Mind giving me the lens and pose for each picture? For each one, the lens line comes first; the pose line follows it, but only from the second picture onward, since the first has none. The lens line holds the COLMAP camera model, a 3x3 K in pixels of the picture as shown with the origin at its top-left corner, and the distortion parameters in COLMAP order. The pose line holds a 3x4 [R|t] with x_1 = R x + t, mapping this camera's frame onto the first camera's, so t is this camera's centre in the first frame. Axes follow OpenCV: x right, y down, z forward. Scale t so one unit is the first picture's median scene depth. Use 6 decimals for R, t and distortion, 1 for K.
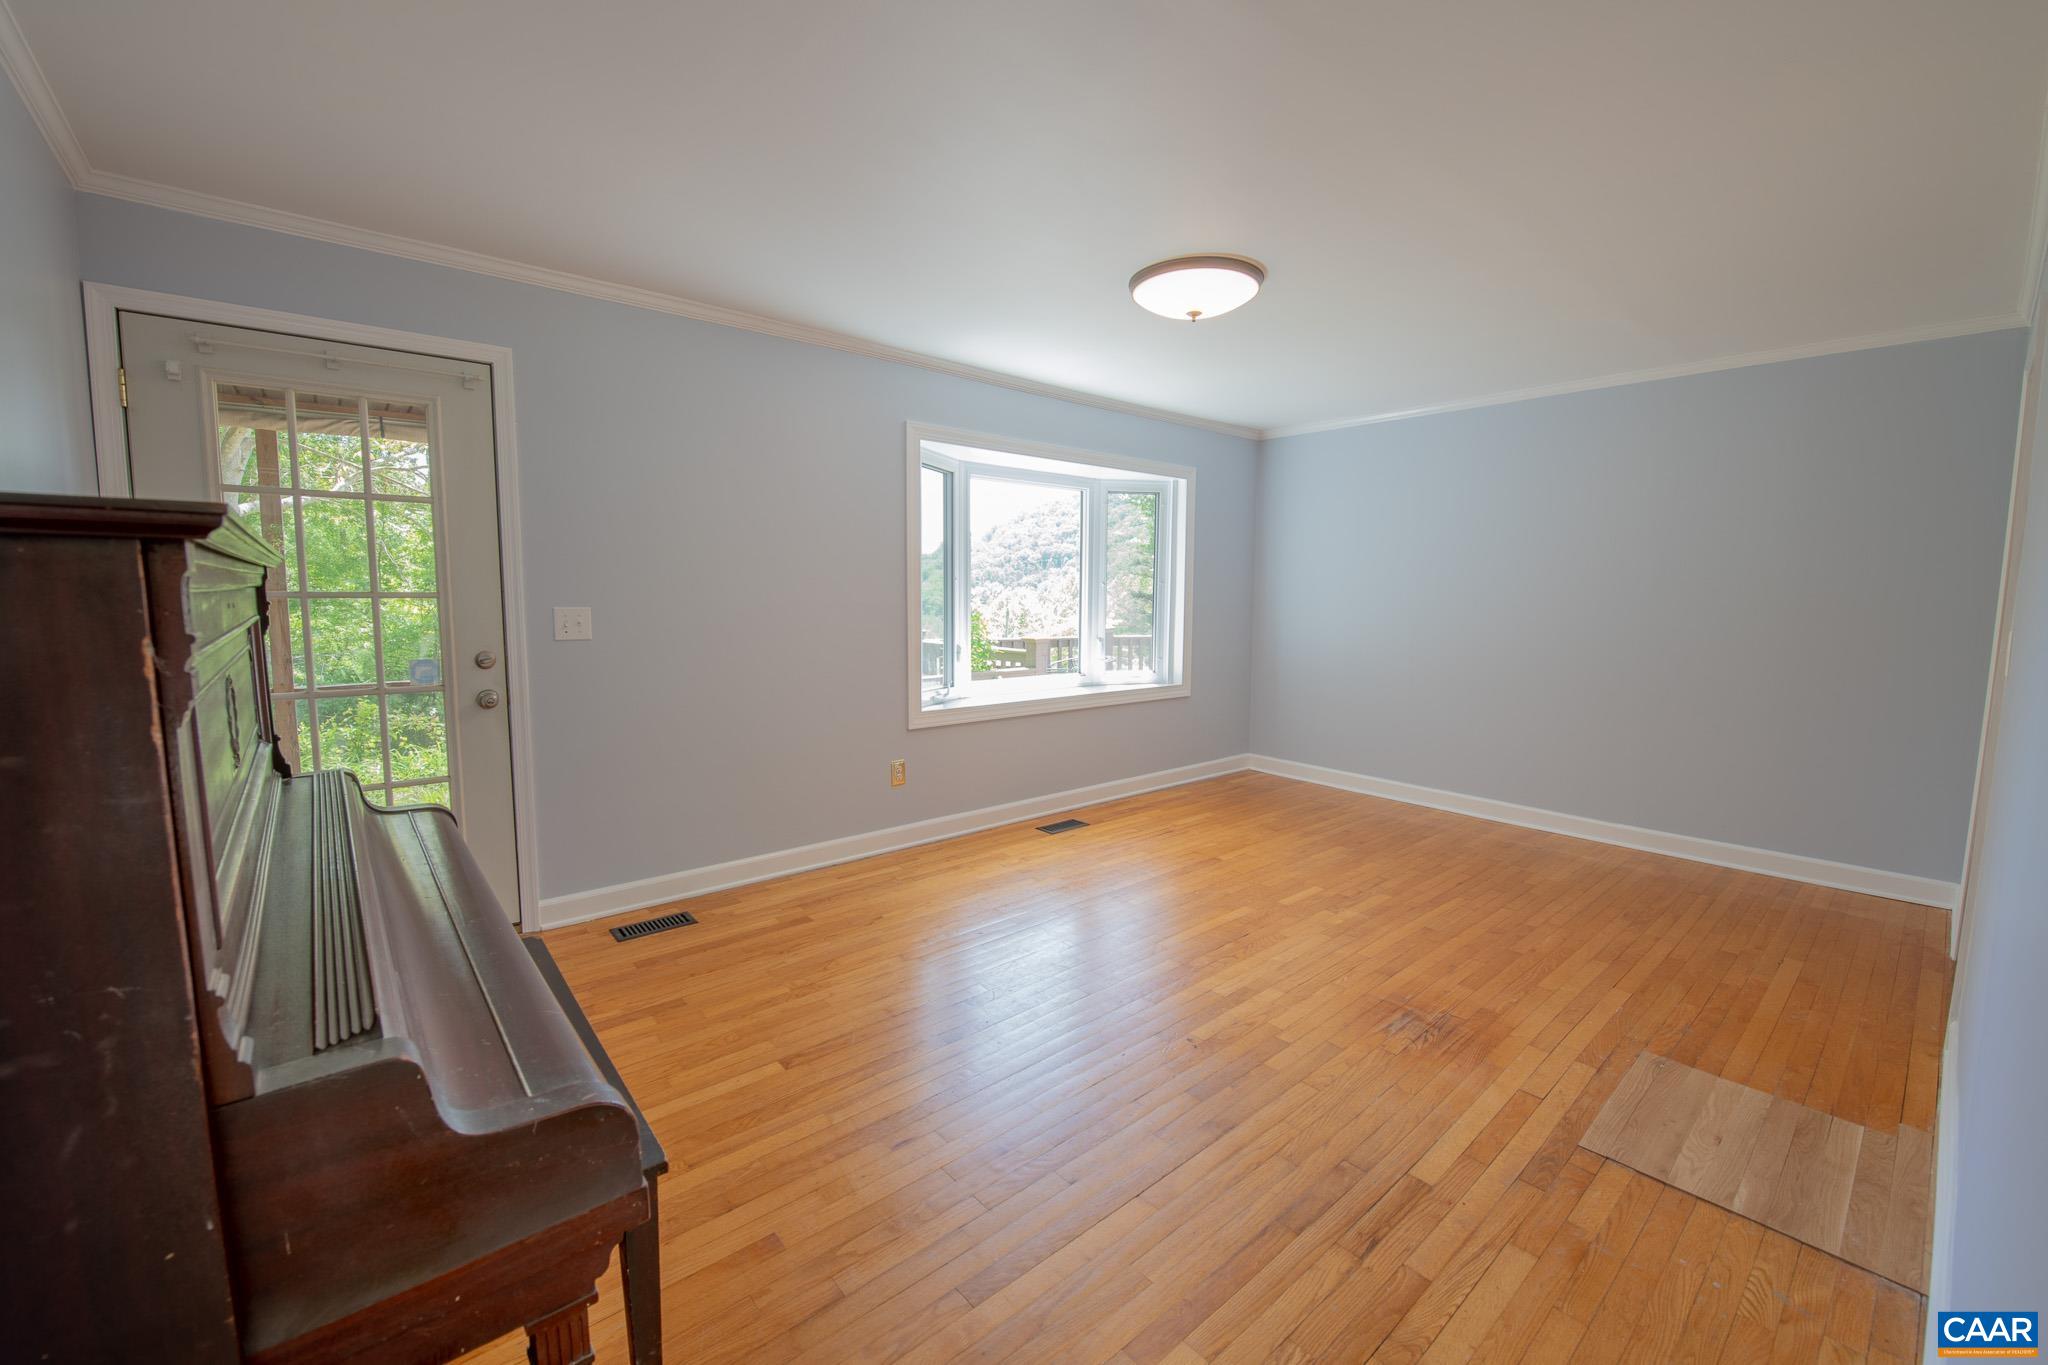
lens RADIAL K [[817.7, 0, 1019.3], [0, 817.7, 678.8], [0, 0, 1]] dist [-0.005322, -0.006393]
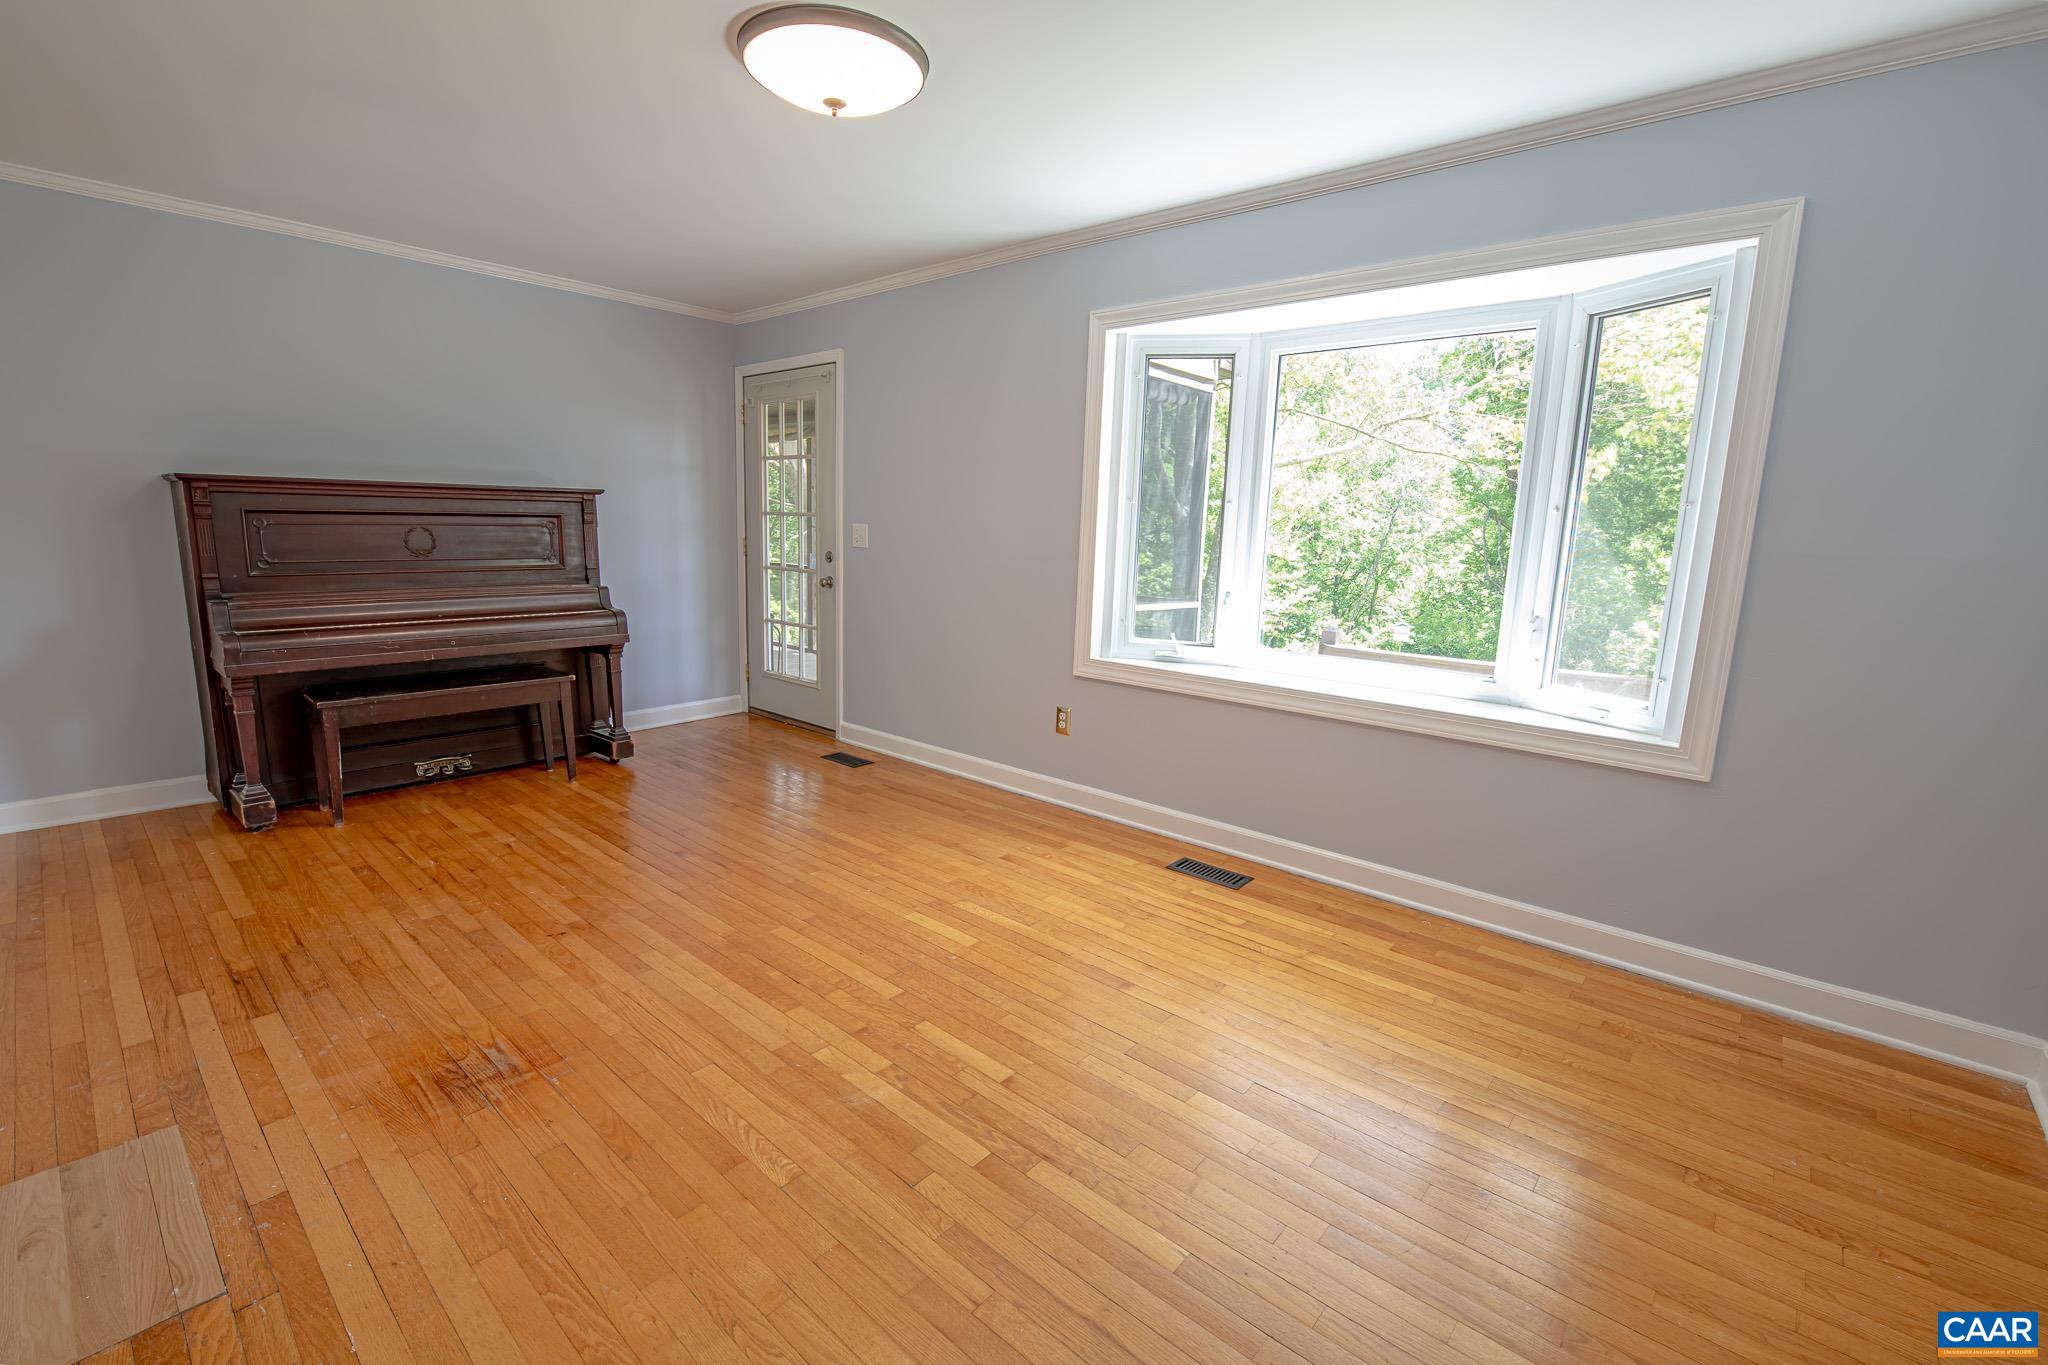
lens RADIAL K [[875.3, 0, 1021.2], [0, 875.3, 676.2], [0, 0, 1]] dist [-0.017346, -0.000258]
pose [[0.149372, 0.165741, -0.974791, 0.720599], [-0.132426, 0.980323, 0.146389, -0.062048], [0.979873, 0.107221, 0.168381, 0.740710]]
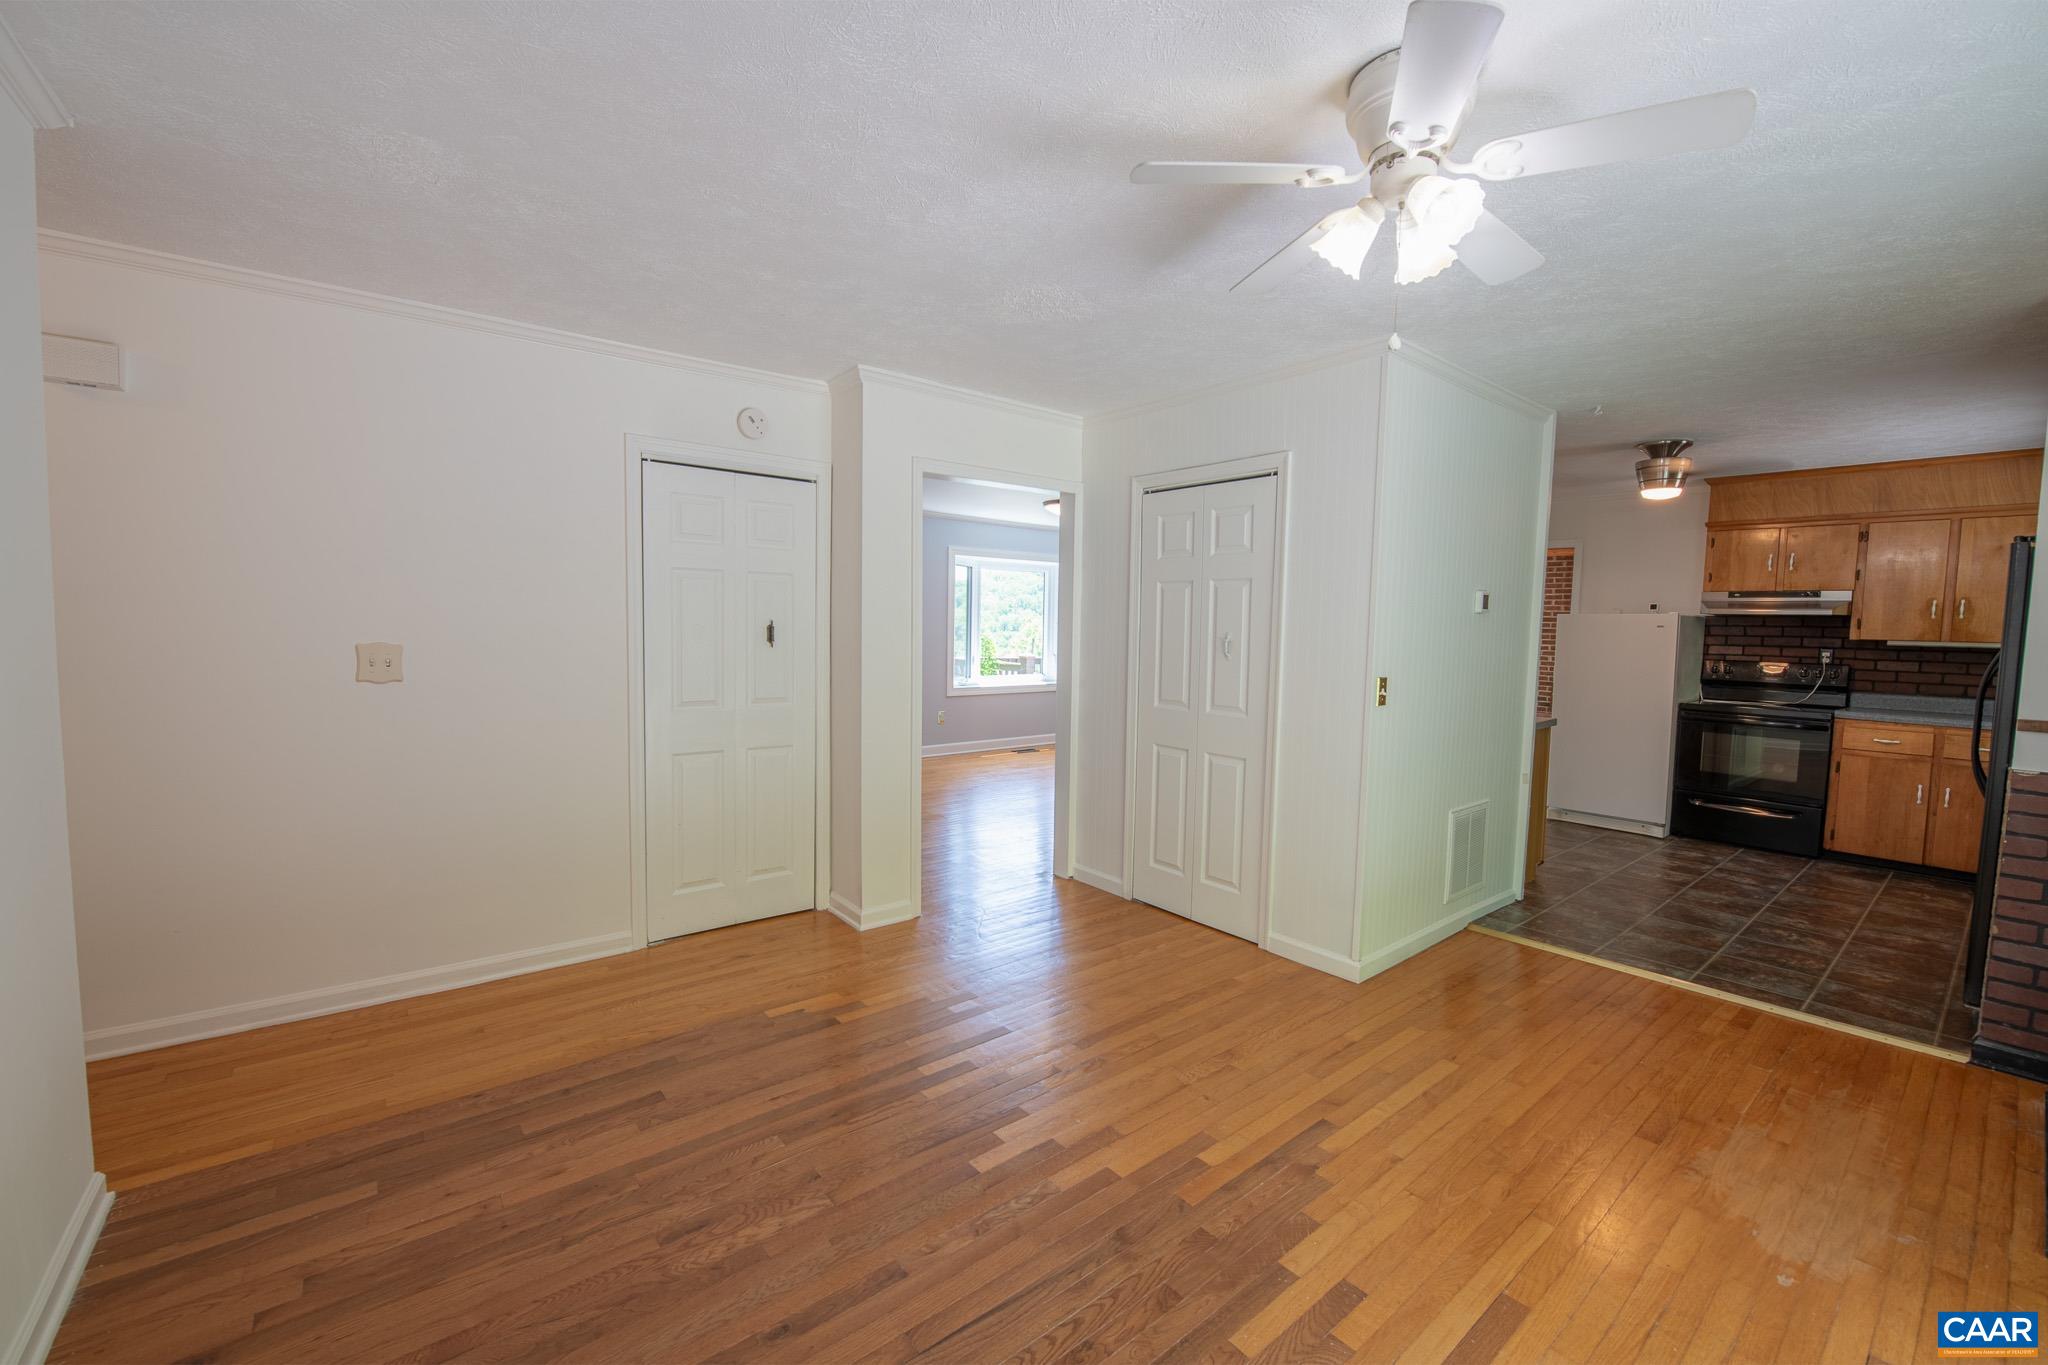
lens RADIAL K [[817.7, 0, 1019.3], [0, 817.7, 678.8], [0, 0, 1]] dist [-0.005322, -0.006393]
pose [[0.999260, 0.011396, -0.036727, 0.109926], [-0.012632, 0.999355, -0.033608, 0.079604], [0.036320, 0.034047, 0.998760, -0.953246]]
